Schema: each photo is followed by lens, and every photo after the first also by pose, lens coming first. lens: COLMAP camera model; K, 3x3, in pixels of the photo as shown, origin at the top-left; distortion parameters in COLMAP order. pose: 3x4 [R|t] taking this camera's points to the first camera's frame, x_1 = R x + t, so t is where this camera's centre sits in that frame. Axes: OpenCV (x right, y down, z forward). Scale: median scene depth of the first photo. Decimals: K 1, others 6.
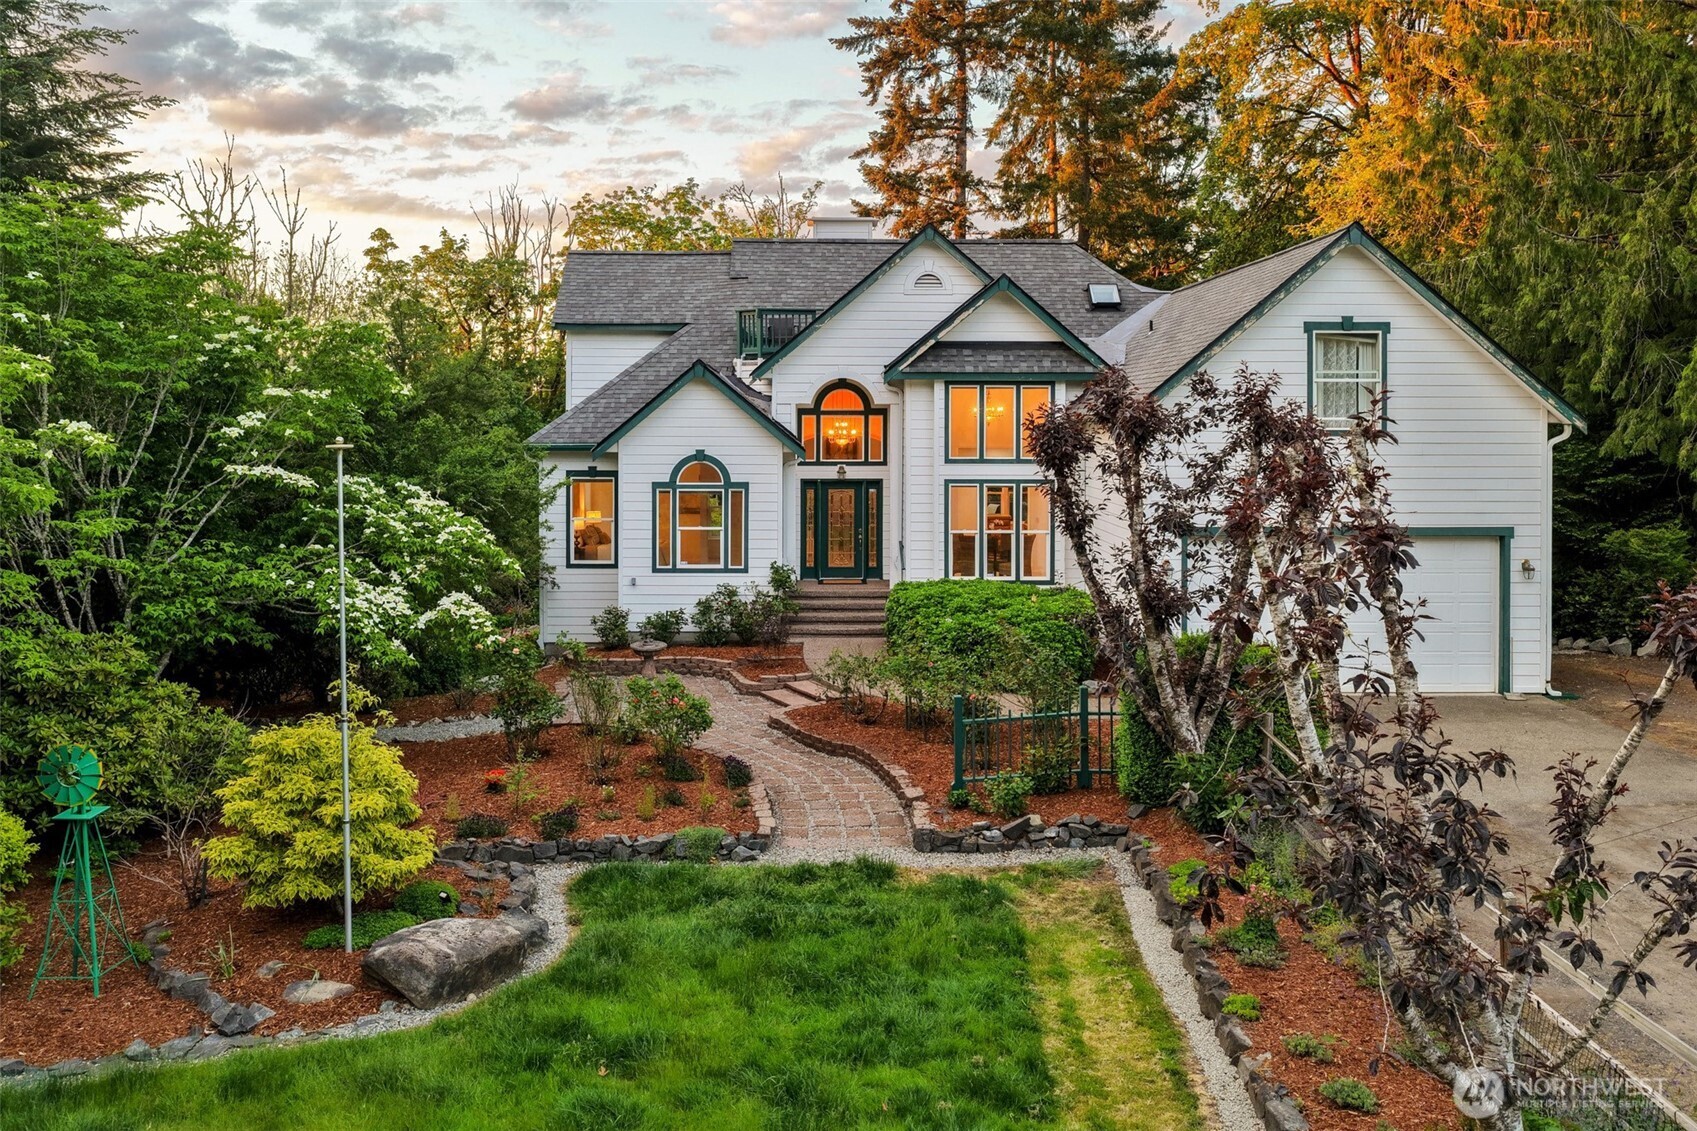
lens RADIAL K [[1375.6, 0, 858.7], [0, 1375.6, 500.9], [0, 0, 1]] dist [-0.000480, -0.004954]
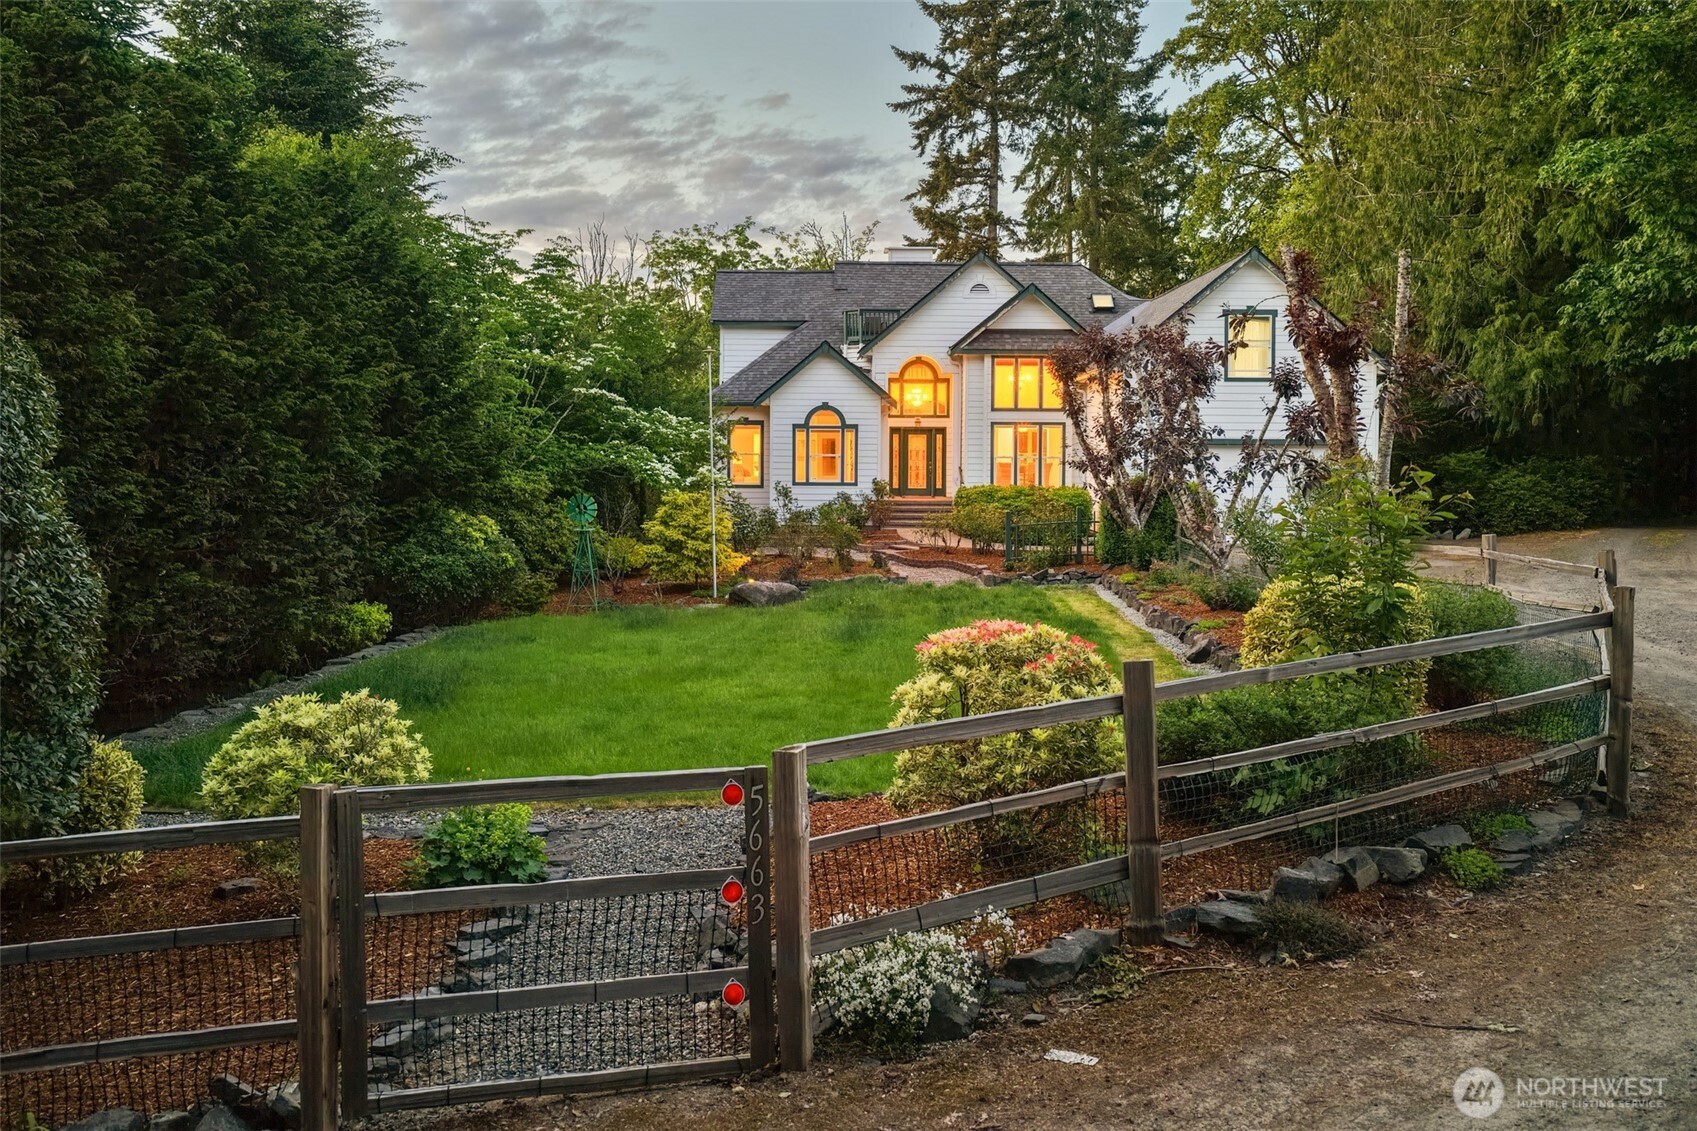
lens RADIAL K [[1375.6, 0, 846.0], [0, 1375.6, 568.3], [0, 0, 1]] dist [-0.000480, -0.004954]
pose [[0.999778, 0.006442, -0.020056, -0.037661], [-0.006041, 0.999781, 0.020020, 0.067647], [0.020181, -0.019895, 0.999598, -0.292282]]
